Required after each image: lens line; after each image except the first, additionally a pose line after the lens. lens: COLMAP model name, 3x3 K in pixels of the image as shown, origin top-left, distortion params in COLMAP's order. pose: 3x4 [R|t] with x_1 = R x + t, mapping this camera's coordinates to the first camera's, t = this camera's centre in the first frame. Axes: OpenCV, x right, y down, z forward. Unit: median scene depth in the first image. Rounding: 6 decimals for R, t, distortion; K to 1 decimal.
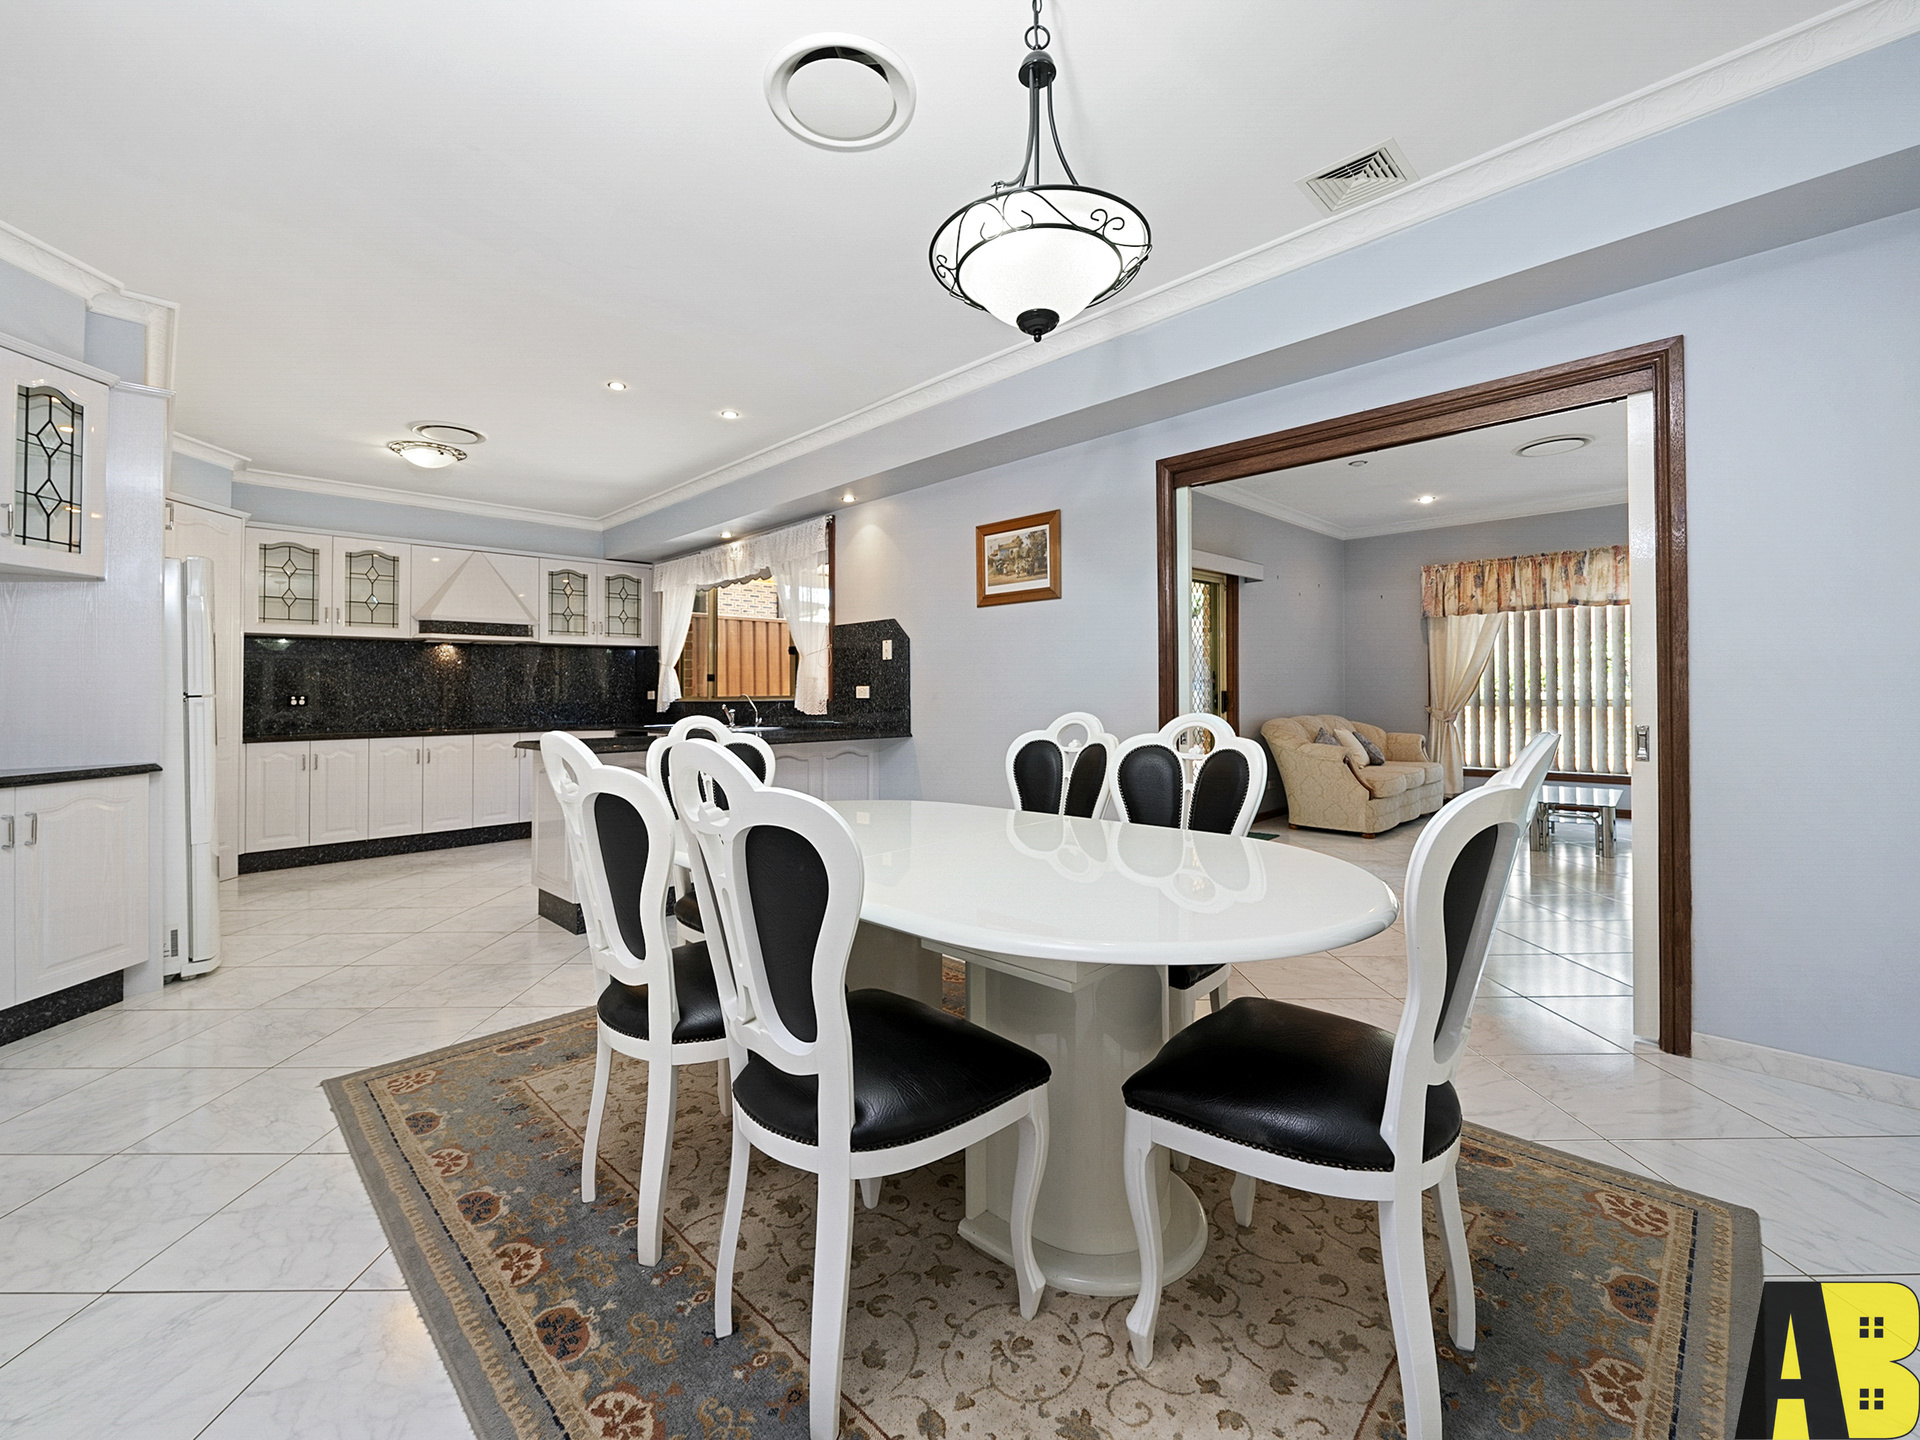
lens RADIAL K [[787.2, 0, 979.1], [0, 787.2, 670.5], [0, 0, 1]] dist [-0.009895, -0.000637]
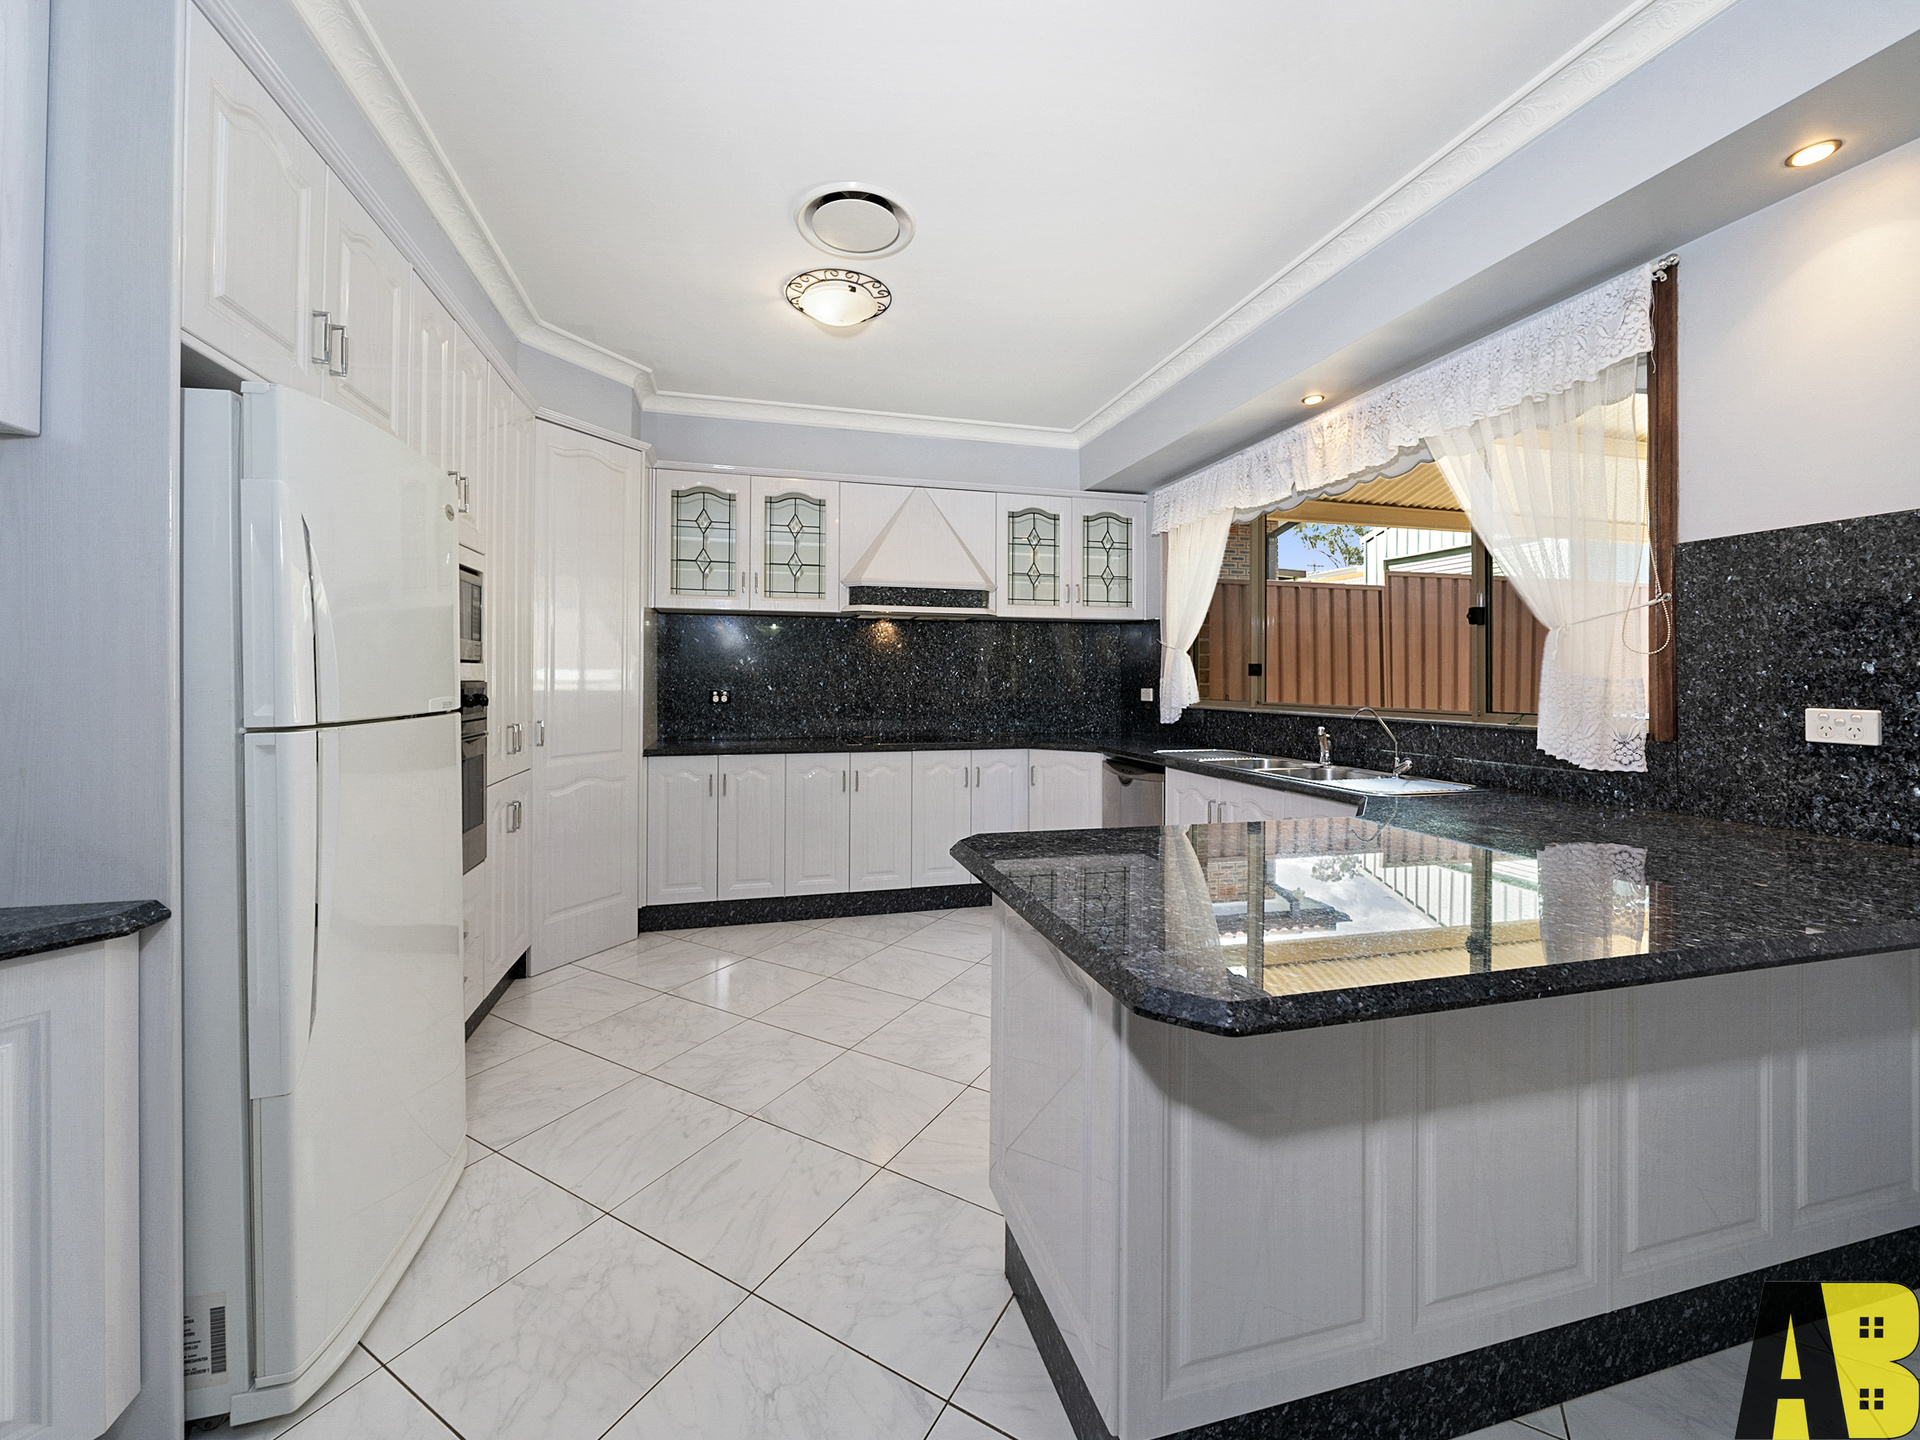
lens RADIAL K [[746.0, 0, 953.6], [0, 746.0, 660.5], [0, 0, 1]] dist [-0.000421, -0.000034]
pose [[0.847851, 0.004712, -0.530213, -0.265736], [0.001006, 0.999944, 0.010494, -0.003804], [0.530233, -0.009431, 0.847799, 0.460279]]
